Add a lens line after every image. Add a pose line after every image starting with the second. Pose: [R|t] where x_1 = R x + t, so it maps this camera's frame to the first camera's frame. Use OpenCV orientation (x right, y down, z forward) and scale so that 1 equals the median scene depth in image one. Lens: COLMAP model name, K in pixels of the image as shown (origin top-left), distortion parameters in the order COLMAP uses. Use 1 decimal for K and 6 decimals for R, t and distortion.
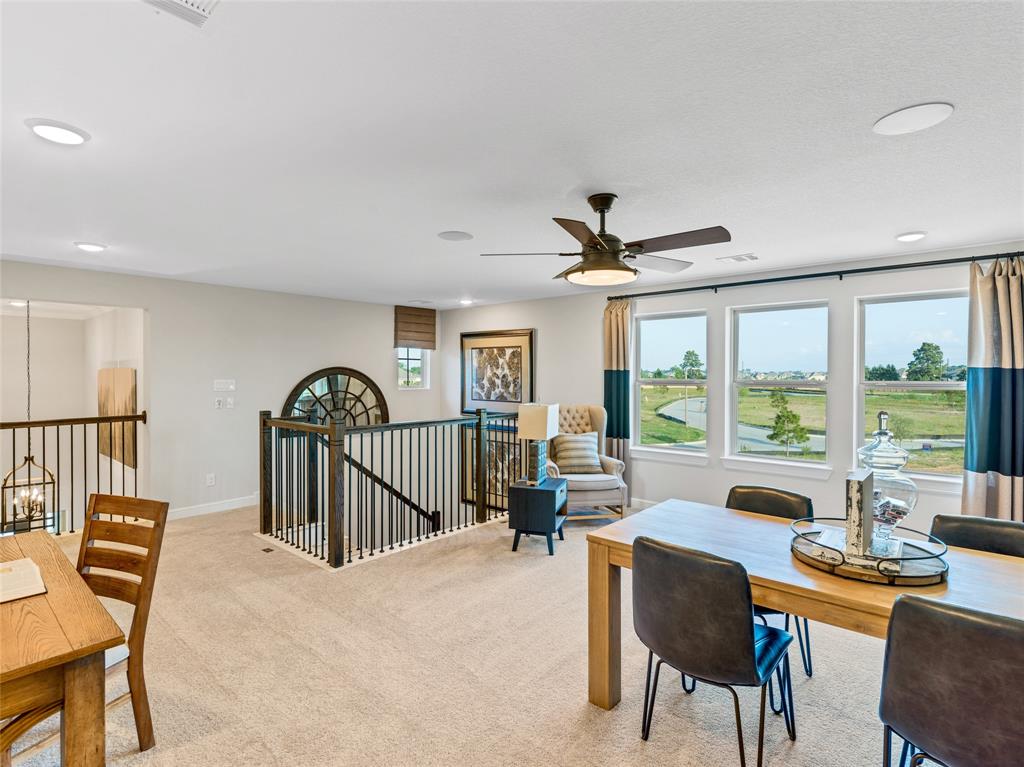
lens RADIAL K [[513.0, 0, 514.2], [0, 513.0, 379.5], [0, 0, 1]] dist [-0.000562, -0.000145]
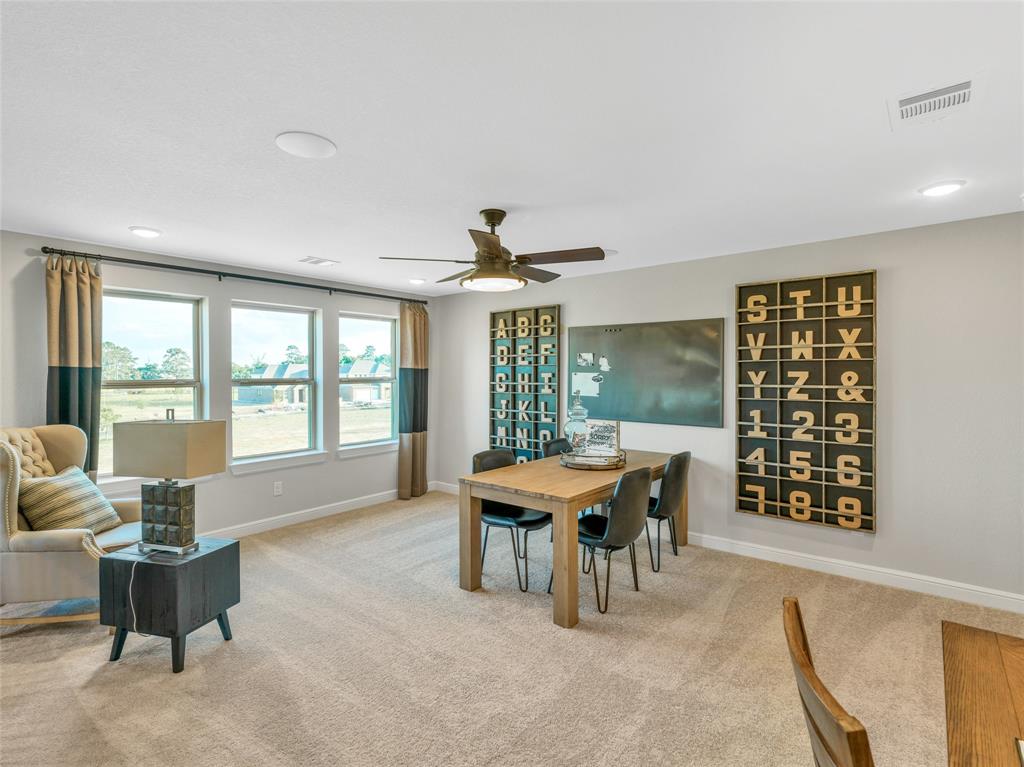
lens RADIAL K [[508.5, 0, 512.0], [0, 508.5, 383.5], [0, 0, 1]] dist [0.009620, -0.000405]
pose [[-0.025208, -0.017869, 0.999523, -0.367874], [0.018719, 0.999657, 0.018343, 0.000340], [-0.999507, 0.019172, -0.024865, 0.389770]]
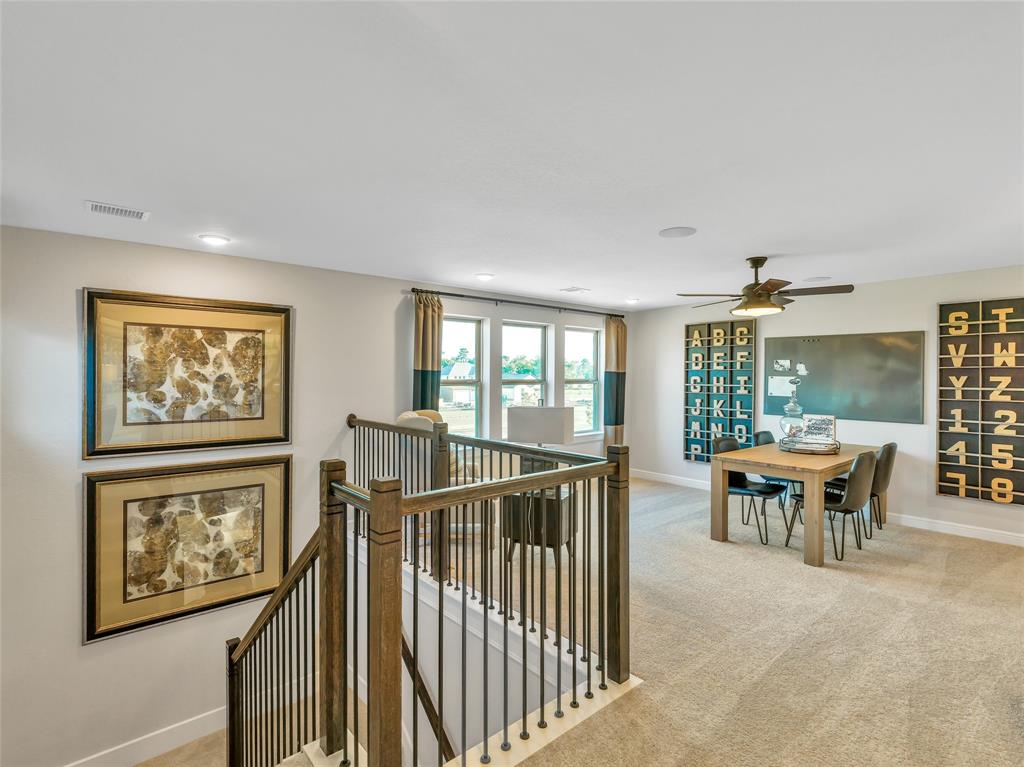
lens RADIAL K [[513.0, 0, 514.2], [0, 513.0, 379.5], [0, 0, 1]] dist [-0.000562, -0.000145]
pose [[0.145949, -0.004043, 0.989284, -0.564318], [0.011968, 0.999926, 0.002321, -0.001966], [-0.989220, 0.011501, 0.145987, 0.586474]]
